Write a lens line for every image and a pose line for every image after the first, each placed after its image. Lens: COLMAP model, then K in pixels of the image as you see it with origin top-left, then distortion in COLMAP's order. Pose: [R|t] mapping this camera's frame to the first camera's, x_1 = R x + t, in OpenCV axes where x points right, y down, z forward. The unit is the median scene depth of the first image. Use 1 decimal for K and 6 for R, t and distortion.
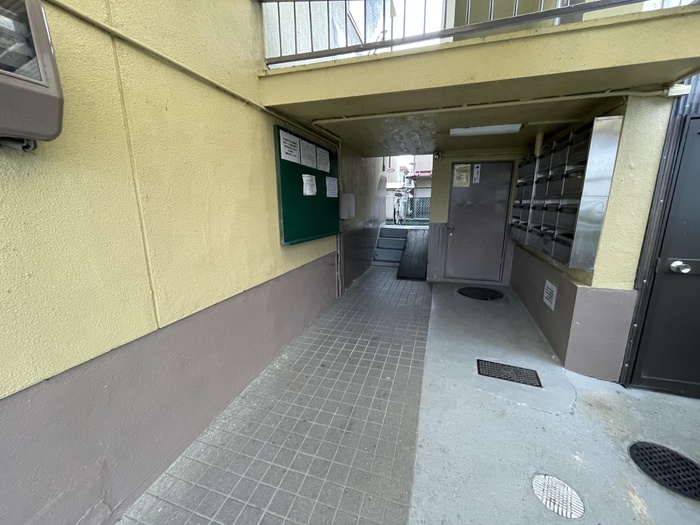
lens RADIAL K [[281.7, 0, 349.4], [0, 281.7, 261.6], [0, 0, 1]] dist [-0.004762, -0.000326]
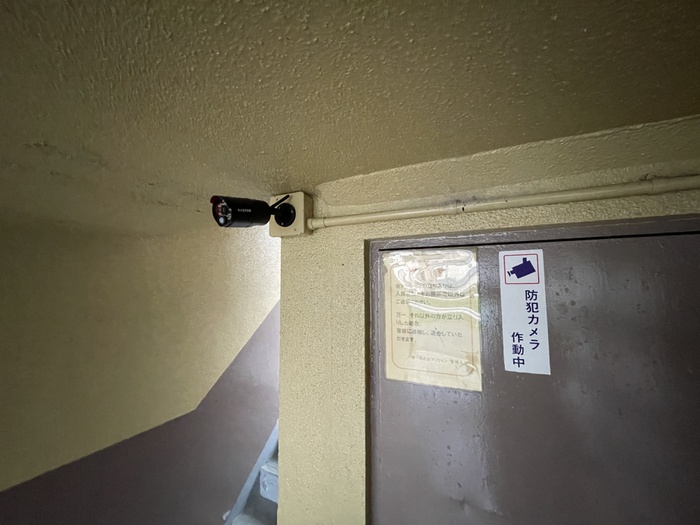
lens RADIAL K [[281.7, 0, 350.1], [0, 281.7, 262.7], [0, 0, 1]] dist [-0.004762, -0.000326]
pose [[0.992491, -0.004270, -0.122245, 0.378587], [-0.032097, 0.955280, -0.293955, -0.288759], [0.118033, 0.295671, 0.947970, 0.837338]]
